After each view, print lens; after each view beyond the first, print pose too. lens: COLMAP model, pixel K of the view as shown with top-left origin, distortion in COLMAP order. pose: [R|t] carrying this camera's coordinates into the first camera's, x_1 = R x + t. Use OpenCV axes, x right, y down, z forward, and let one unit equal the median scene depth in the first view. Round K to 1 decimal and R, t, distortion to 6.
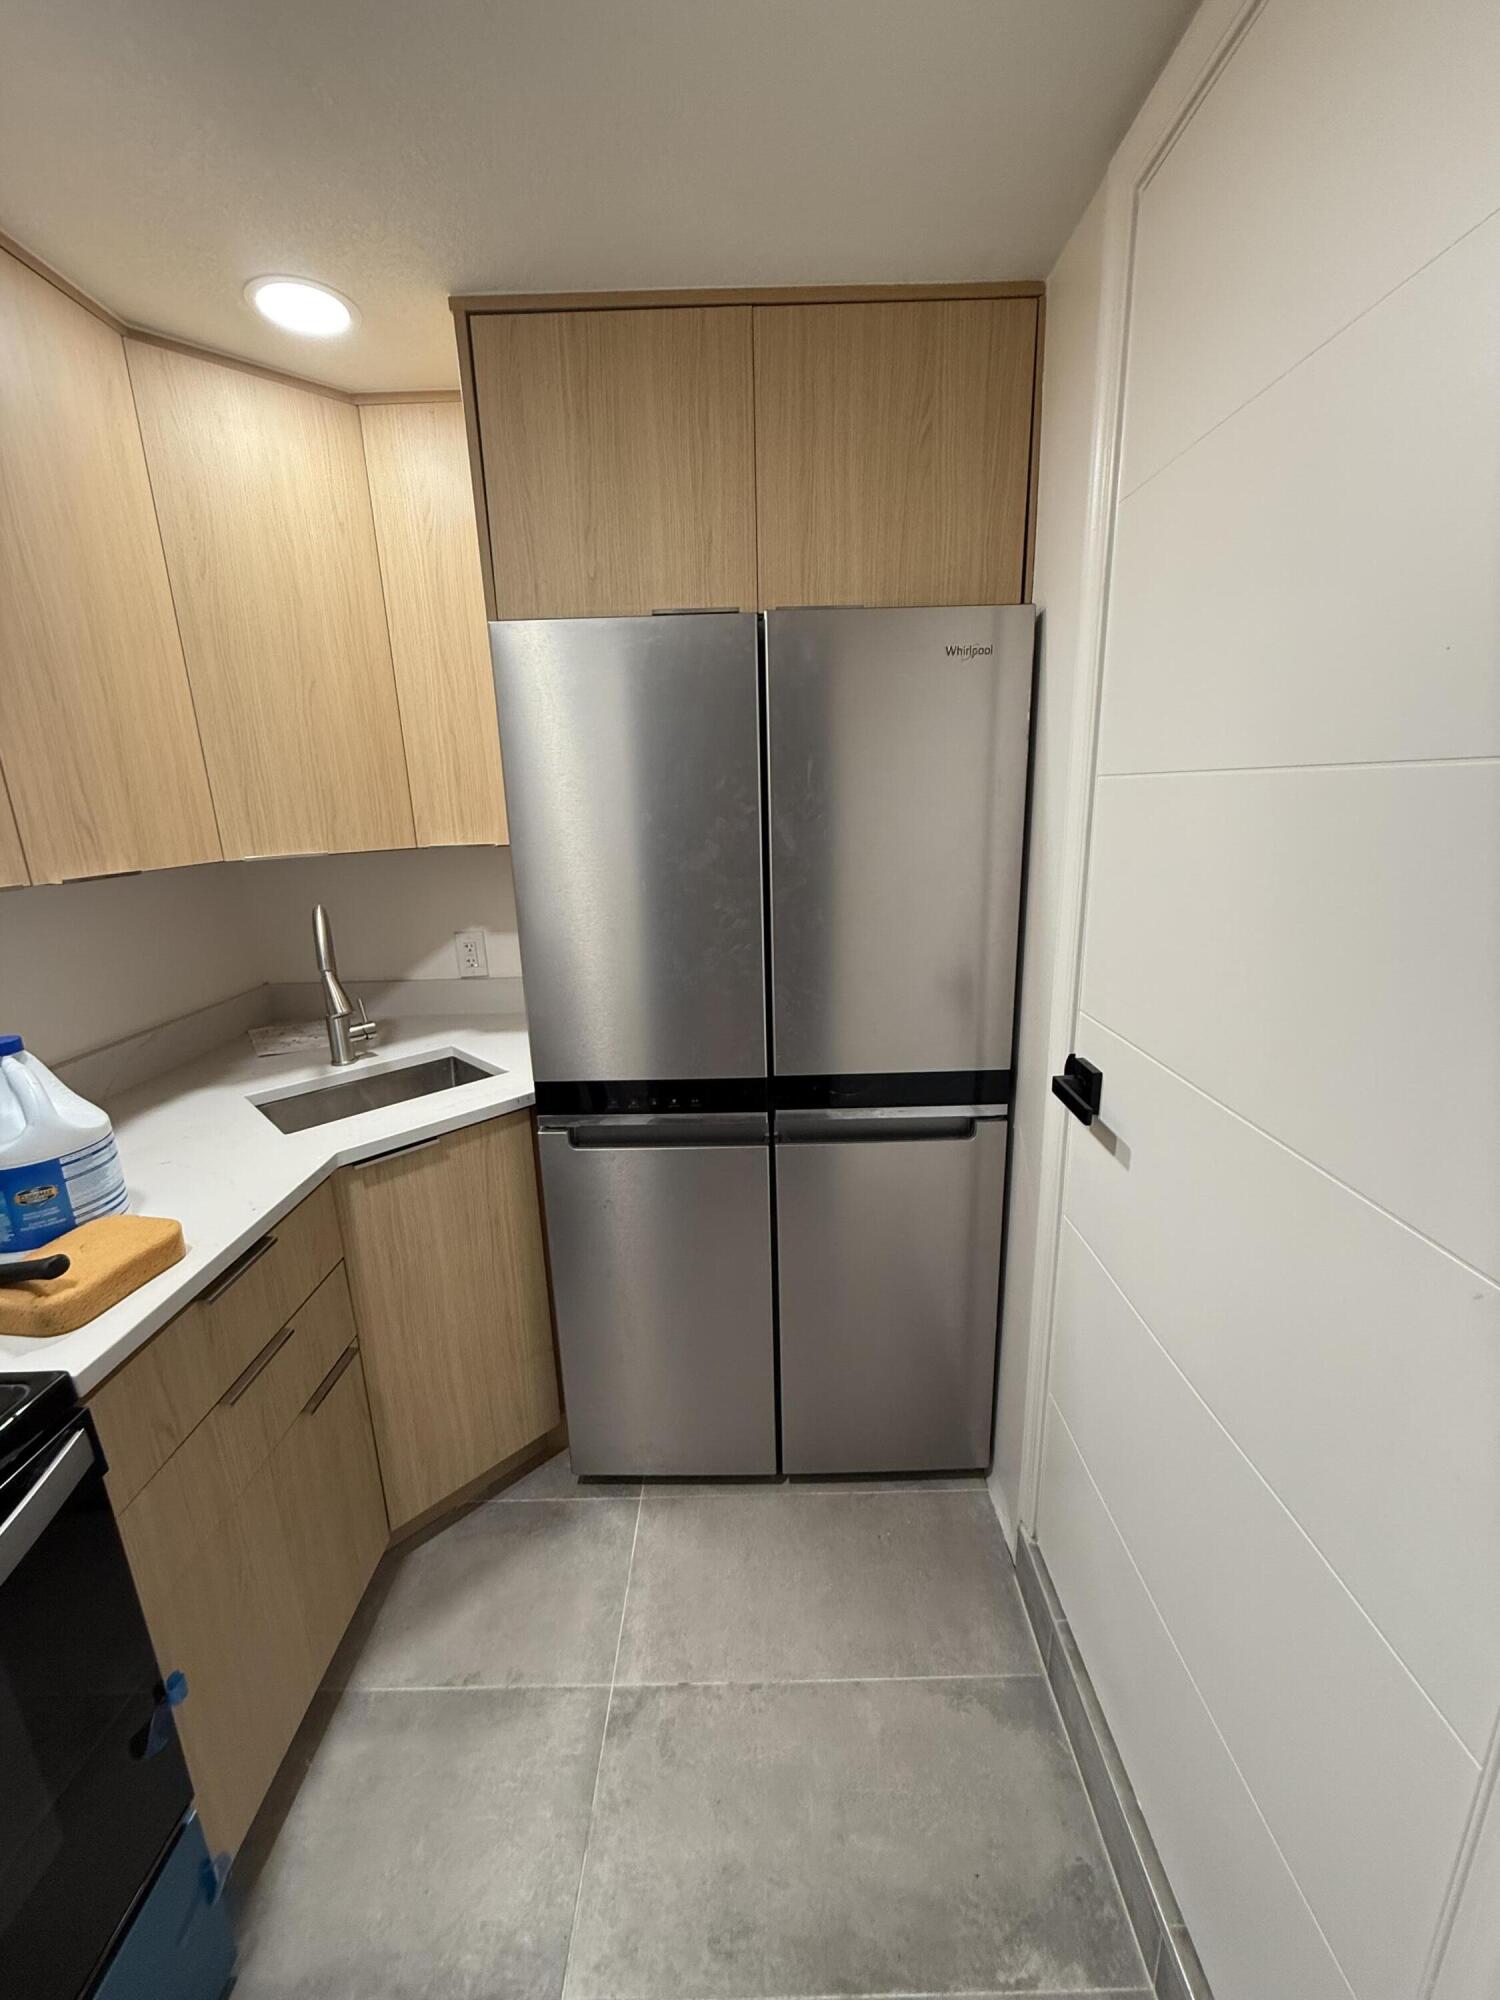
lens RADIAL K [[787.5, 0, 754.8], [0, 787.5, 999.5], [0, 0, 1]] dist [0.000378, -0.000440]
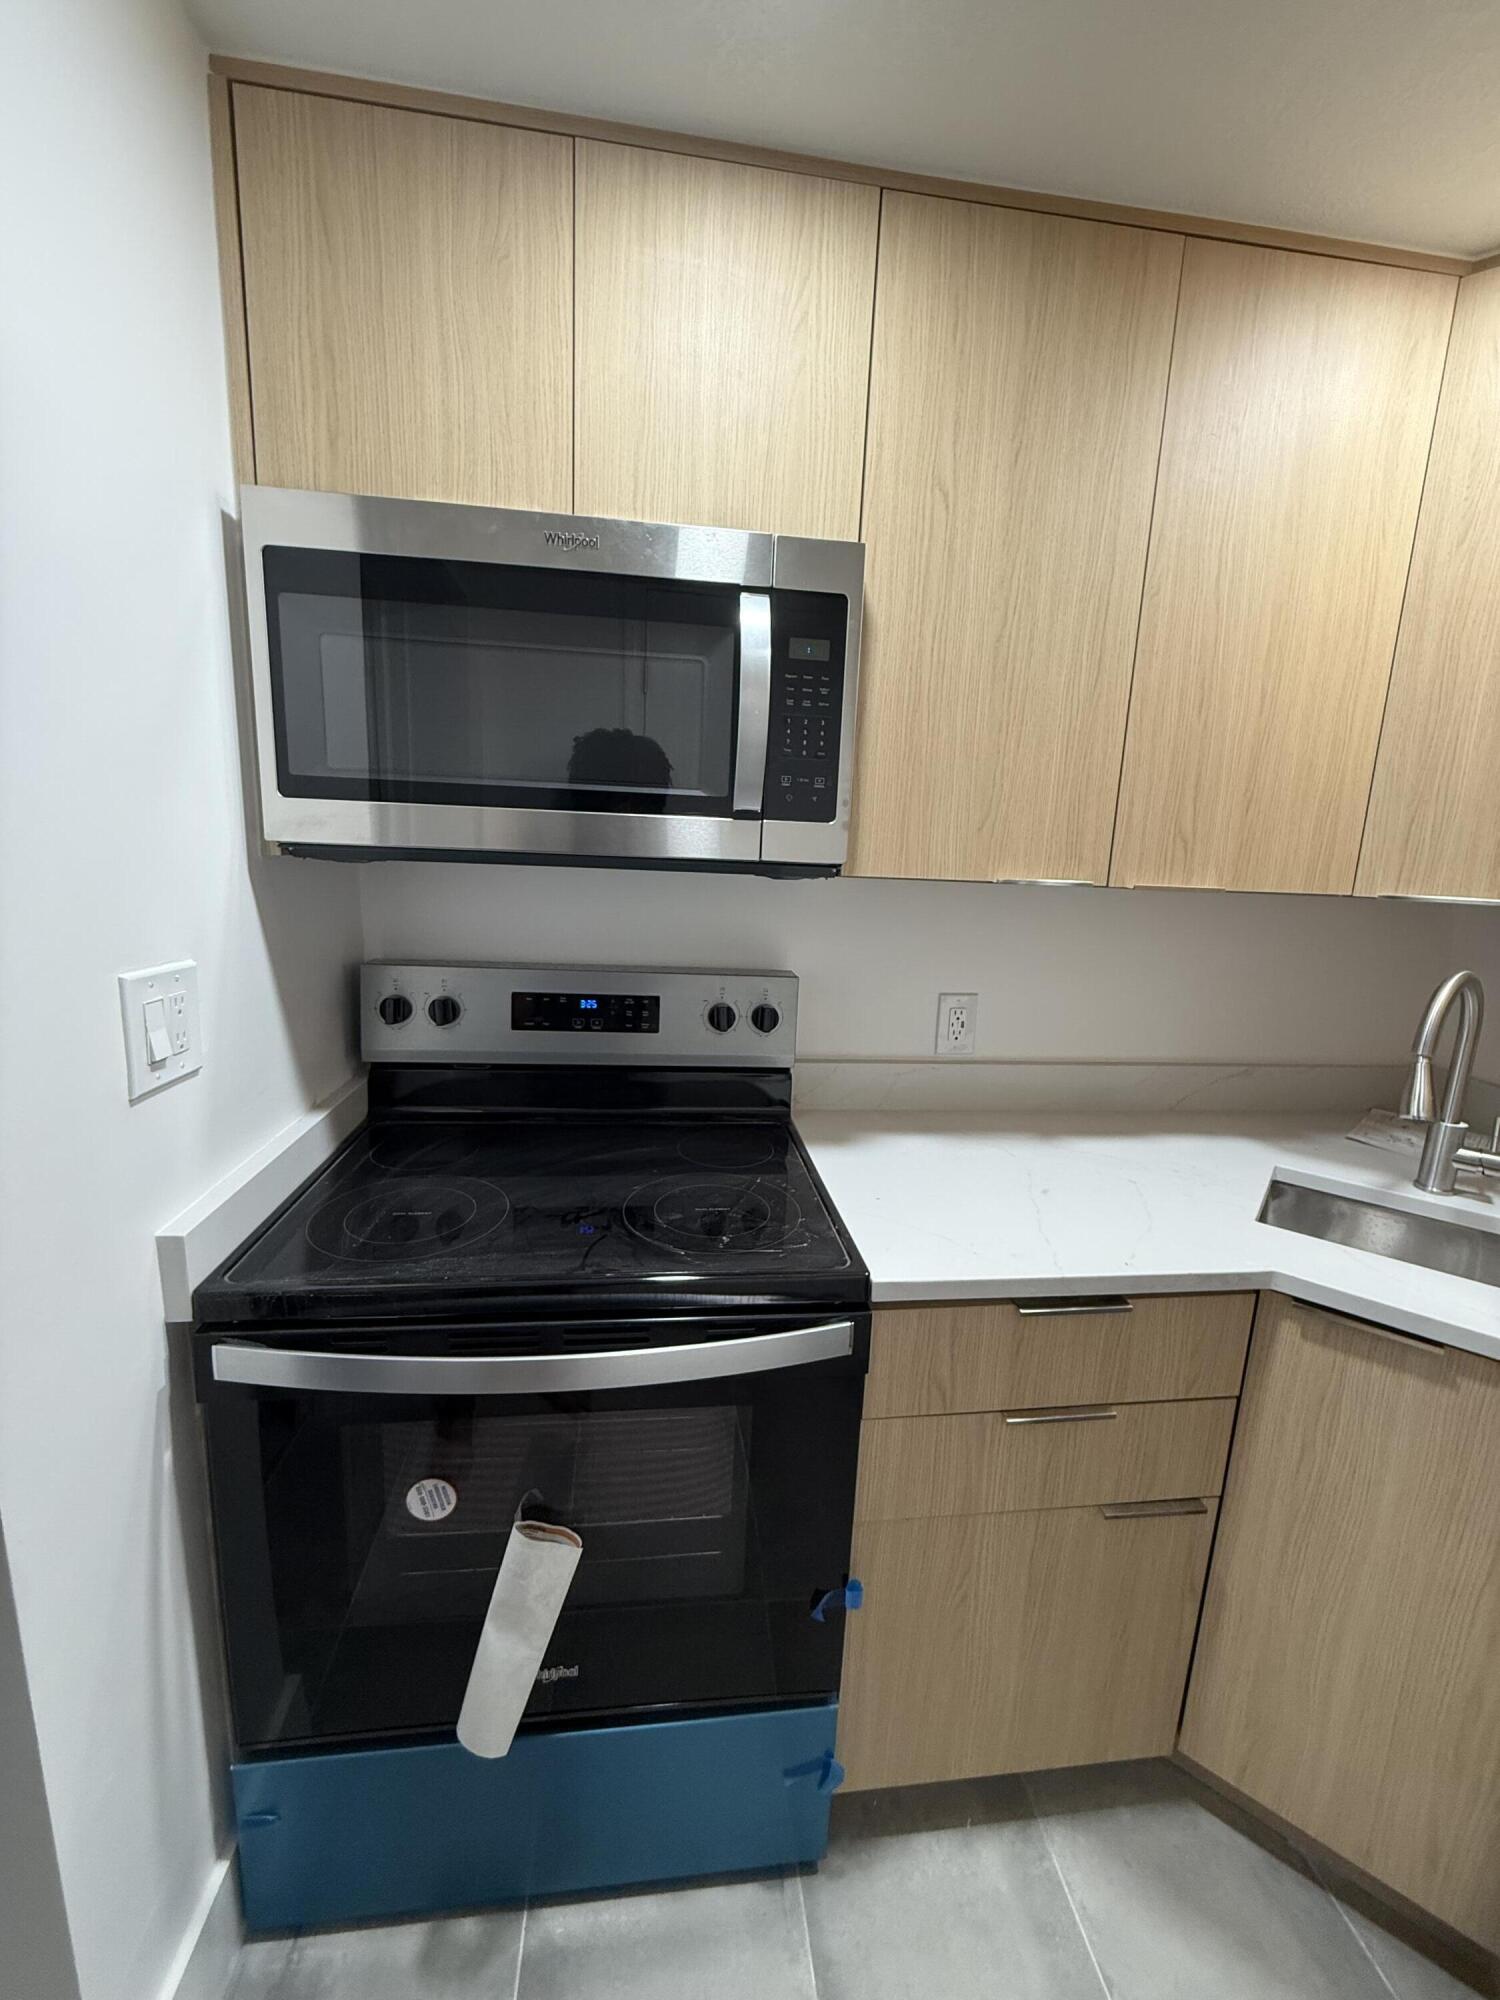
lens RADIAL K [[787.5, 0, 751.9], [0, 787.5, 997.7], [0, 0, 1]] dist [0.000378, -0.000440]
pose [[0.119774, 0.220190, -0.968076, 0.084422], [-0.292902, 0.939530, 0.177458, -0.039189], [0.948611, 0.262296, 0.177025, 0.299048]]
